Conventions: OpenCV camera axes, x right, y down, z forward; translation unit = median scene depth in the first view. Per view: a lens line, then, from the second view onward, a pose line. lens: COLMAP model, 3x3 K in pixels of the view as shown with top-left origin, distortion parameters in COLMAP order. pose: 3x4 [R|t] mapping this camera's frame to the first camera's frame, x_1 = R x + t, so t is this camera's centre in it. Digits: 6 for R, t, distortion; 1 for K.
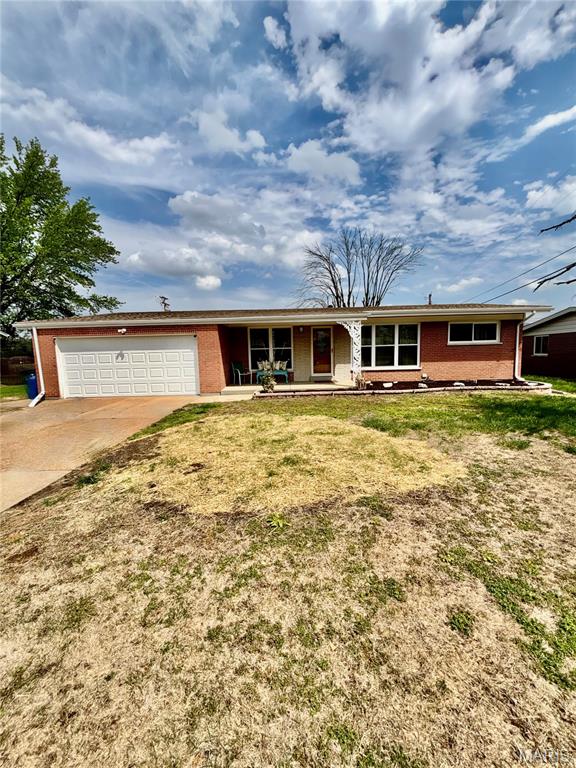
lens RADIAL K [[302.4, 0, 294.6], [0, 302.4, 386.6], [0, 0, 1]] dist [0.001276, 0.000457]
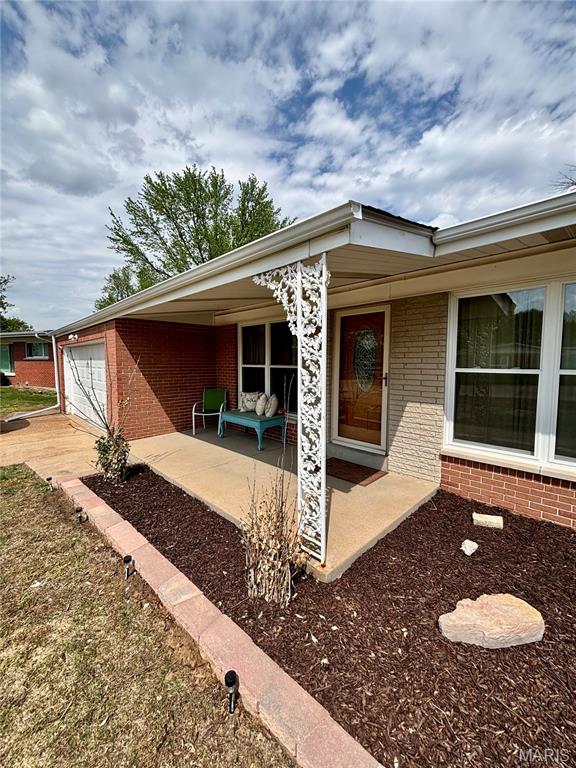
lens RADIAL K [[302.4, 0, 293.7], [0, 302.4, 381.0], [0, 0, 1]] dist [0.001276, 0.000457]
pose [[0.719651, 0.072571, -0.690533, 0.281923], [-0.098583, 0.995127, 0.001842, -0.108298], [0.687302, 0.066749, 0.723299, 0.693359]]
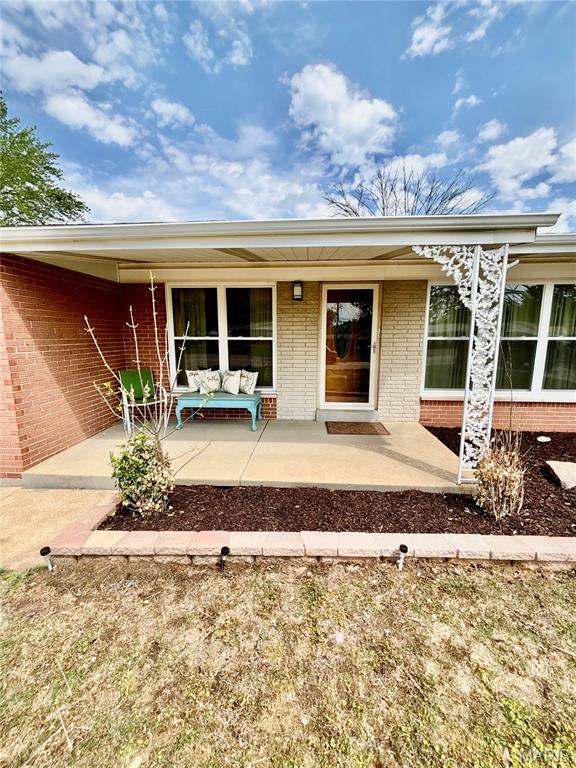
lens RADIAL K [[302.4, 0, 290.6], [0, 302.4, 377.3], [0, 0, 1]] dist [0.001276, 0.000457]
pose [[0.998128, 0.034154, -0.050737, 0.036444], [-0.032907, 0.999140, 0.025213, -0.086271], [0.051554, -0.023496, 0.998394, 0.598156]]
